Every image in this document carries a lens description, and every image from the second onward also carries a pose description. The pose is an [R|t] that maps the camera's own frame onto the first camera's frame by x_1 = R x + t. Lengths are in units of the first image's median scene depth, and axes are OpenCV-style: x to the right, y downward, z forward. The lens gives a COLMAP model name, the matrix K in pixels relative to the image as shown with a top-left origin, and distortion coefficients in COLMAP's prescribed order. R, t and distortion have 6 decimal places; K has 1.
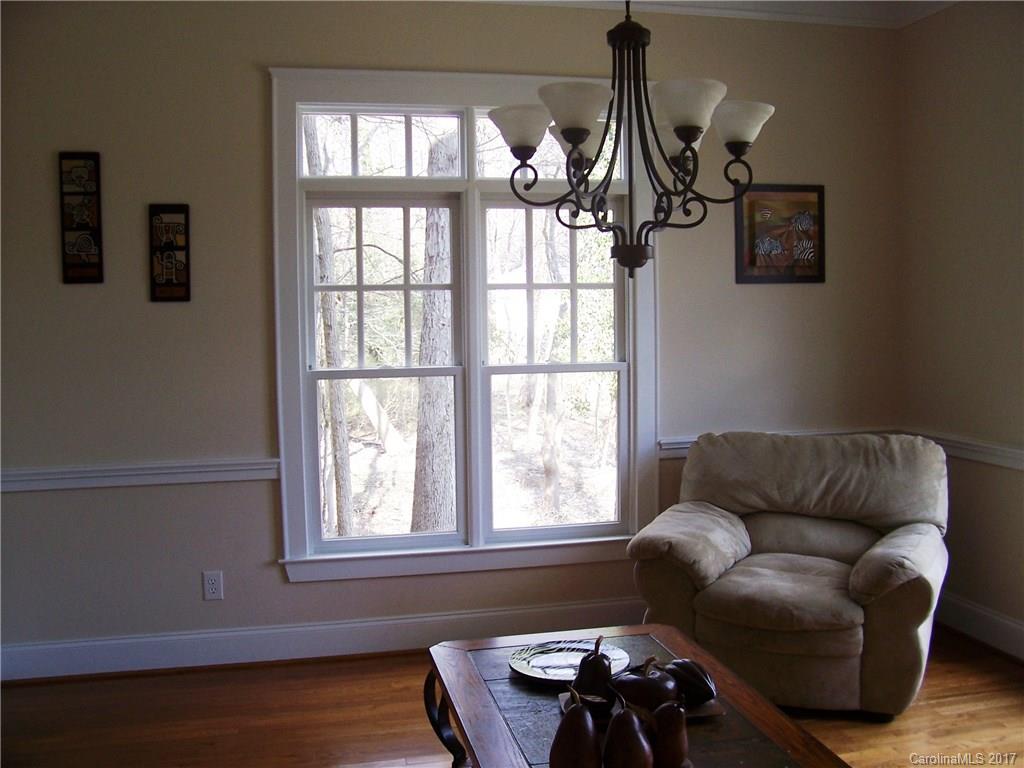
lens RADIAL K [[1028.7, 0, 512.0], [0, 1028.7, 384.0], [0, 0, 1]] dist [-0.191916, 0.185283]
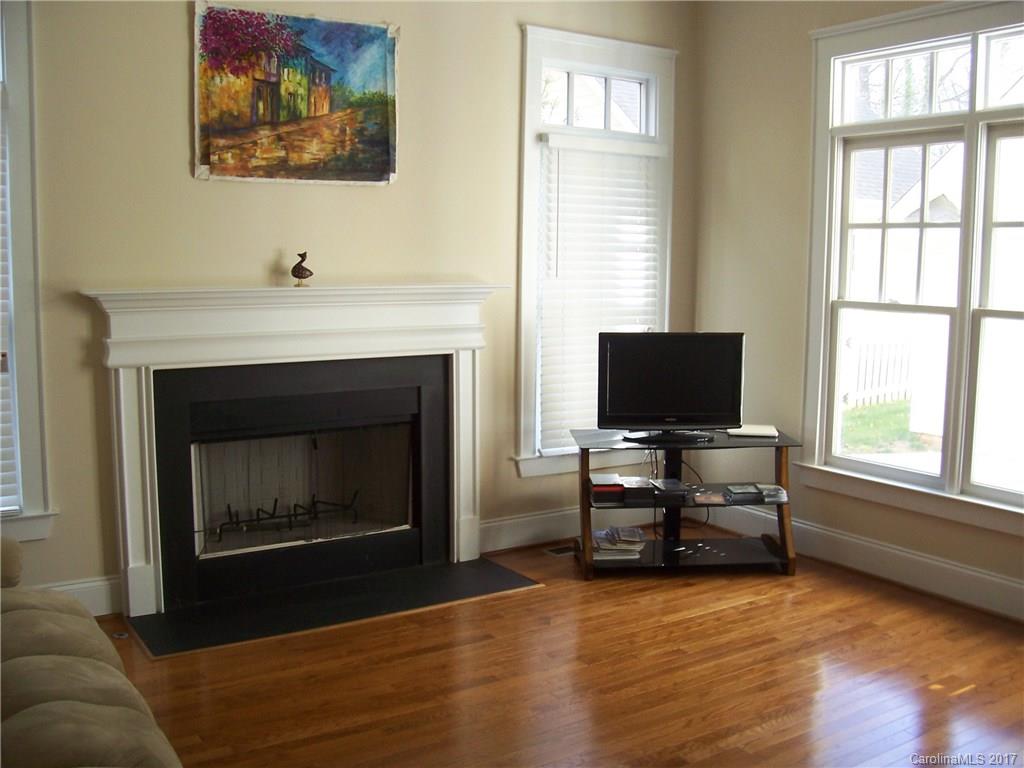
lens RADIAL K [[1028.7, 0, 512.0], [0, 1028.7, 384.0], [0, 0, 1]] dist [-0.191916, 0.185283]
pose [[0.349868, 0.138607, -0.926488, 0.758421], [-0.062958, 0.990237, 0.124369, -0.039849], [0.934681, 0.014817, 0.355179, 0.309231]]
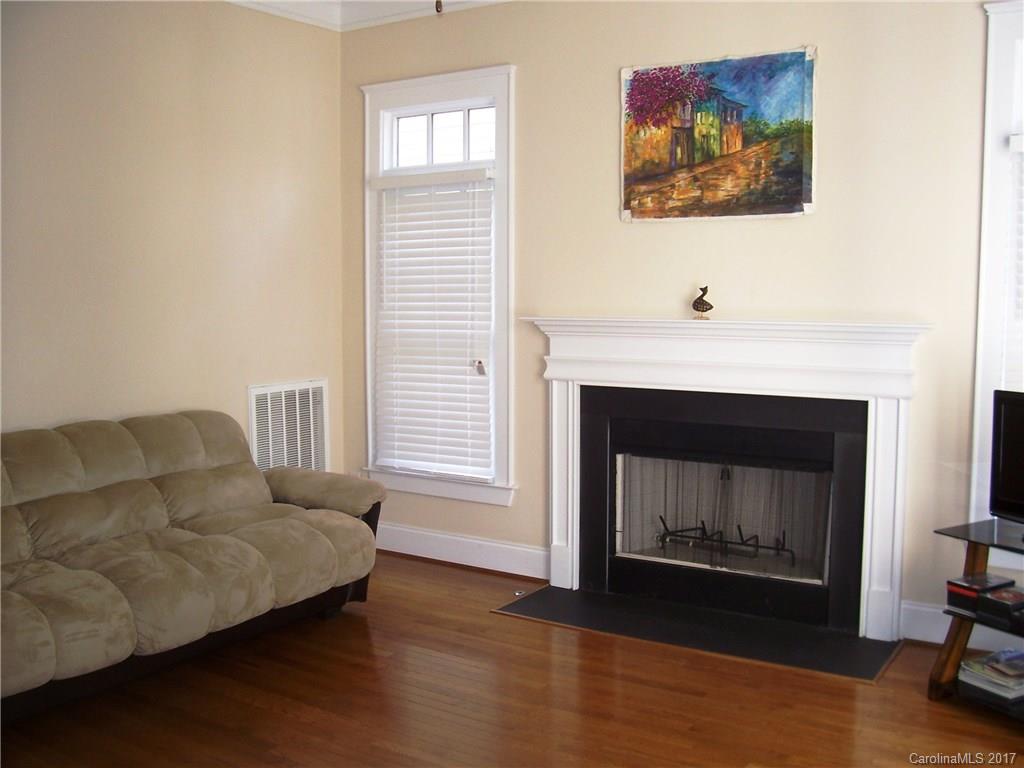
lens RADIAL K [[1028.7, 0, 512.0], [0, 1028.7, 384.0], [0, 0, 1]] dist [-0.191916, 0.185283]
pose [[-0.716049, 0.085894, -0.692745, 0.607031], [-0.018816, 0.989665, 0.142159, -0.078842], [0.697796, 0.114828, -0.707033, 1.127868]]
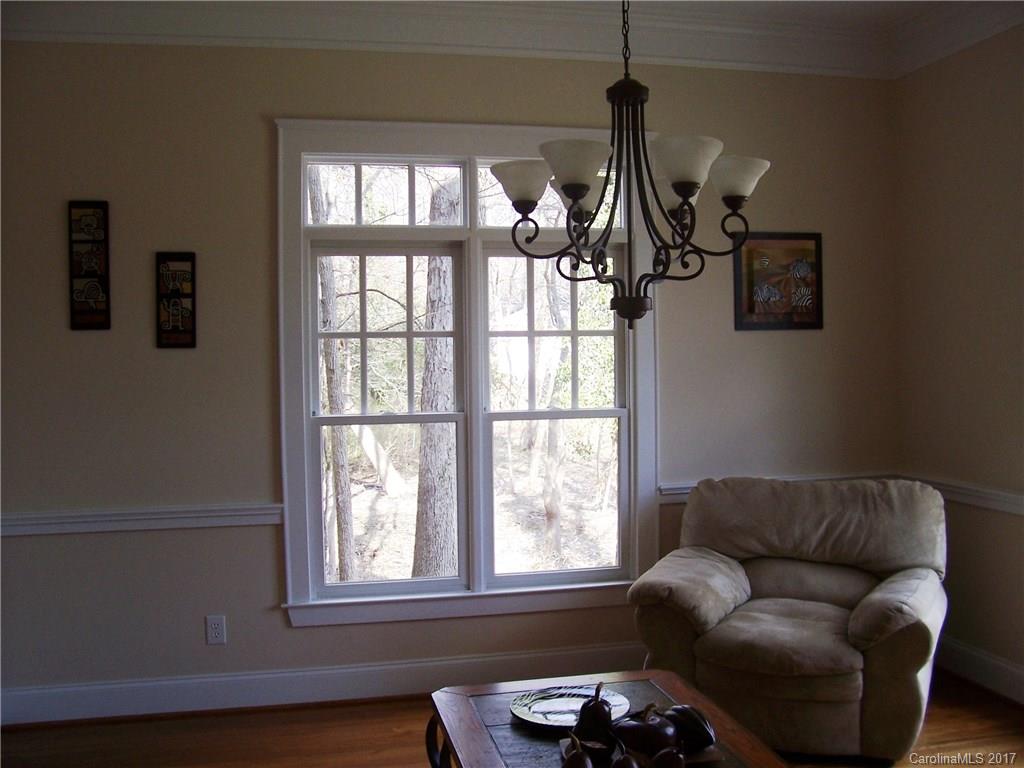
lens RADIAL K [[1028.7, 0, 512.0], [0, 1028.7, 384.0], [0, 0, 1]] dist [-0.191916, 0.185283]
pose [[0.999999, 0.000557, -0.001315, -0.000155], [-0.000610, 0.999175, -0.040611, -0.004665], [0.001292, 0.040612, 0.999174, -0.011546]]
